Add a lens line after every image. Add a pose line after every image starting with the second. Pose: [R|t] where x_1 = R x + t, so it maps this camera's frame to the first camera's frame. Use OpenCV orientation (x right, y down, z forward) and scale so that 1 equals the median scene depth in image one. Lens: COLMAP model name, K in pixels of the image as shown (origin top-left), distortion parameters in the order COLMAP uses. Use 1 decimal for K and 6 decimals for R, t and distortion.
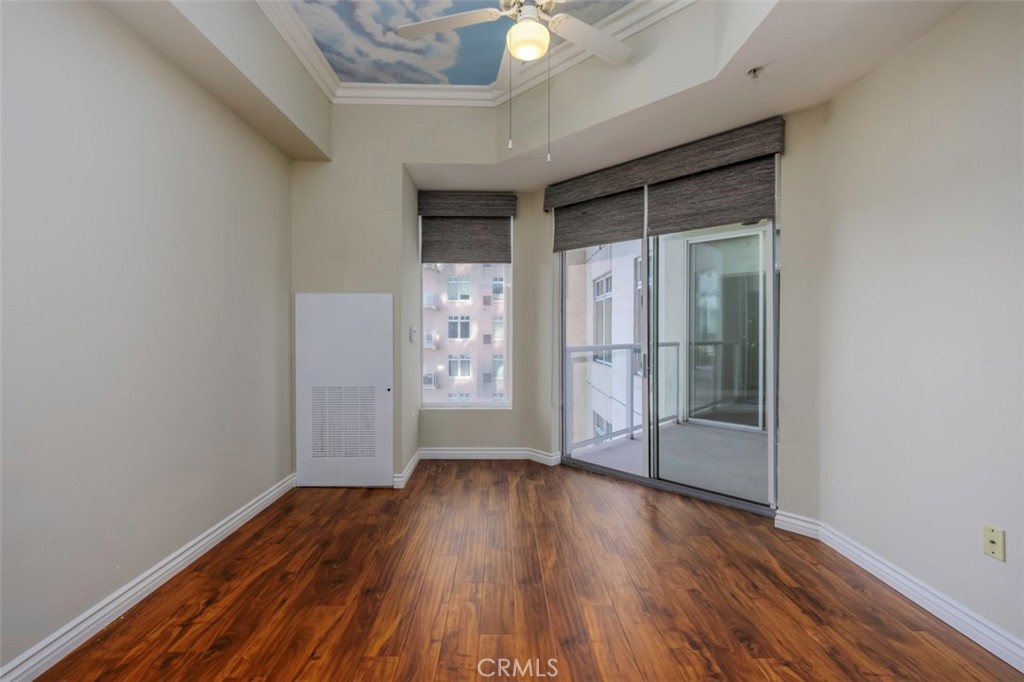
lens RADIAL K [[446.2, 0, 506.7], [0, 446.2, 332.0], [0, 0, 1]] dist [0.004166, 0.000358]
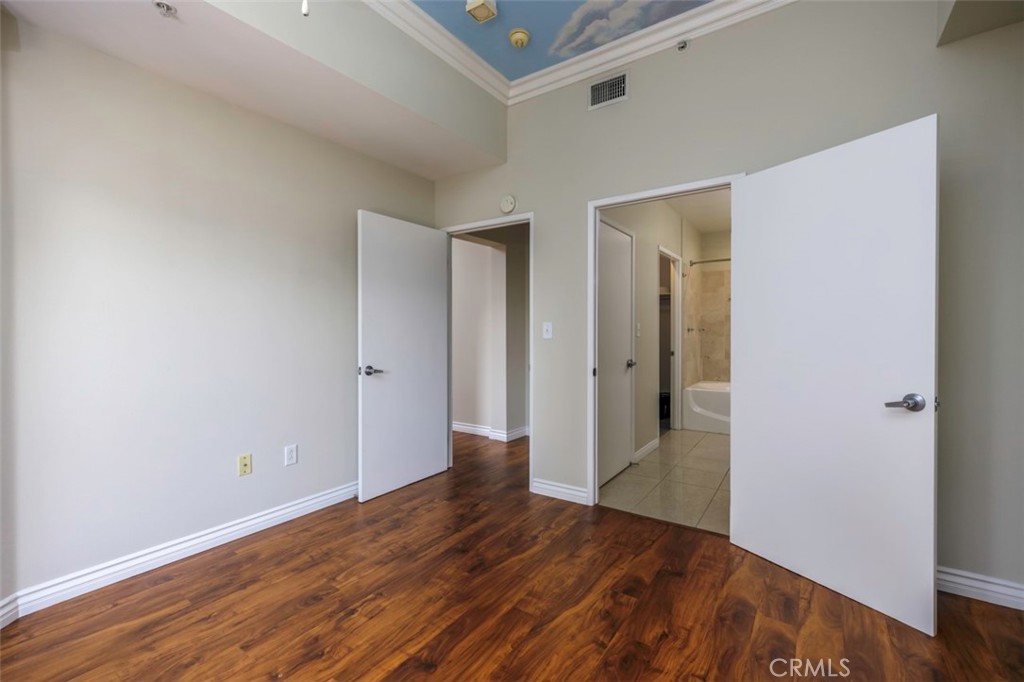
lens RADIAL K [[446.2, 0, 506.7], [0, 446.2, 337.0], [0, 0, 1]] dist [0.004166, 0.000358]
pose [[-0.811778, -0.003992, 0.583952, -0.489320], [0.002874, 0.999937, 0.010830, 0.010295], [-0.583959, 0.010469, -0.811716, 1.532823]]
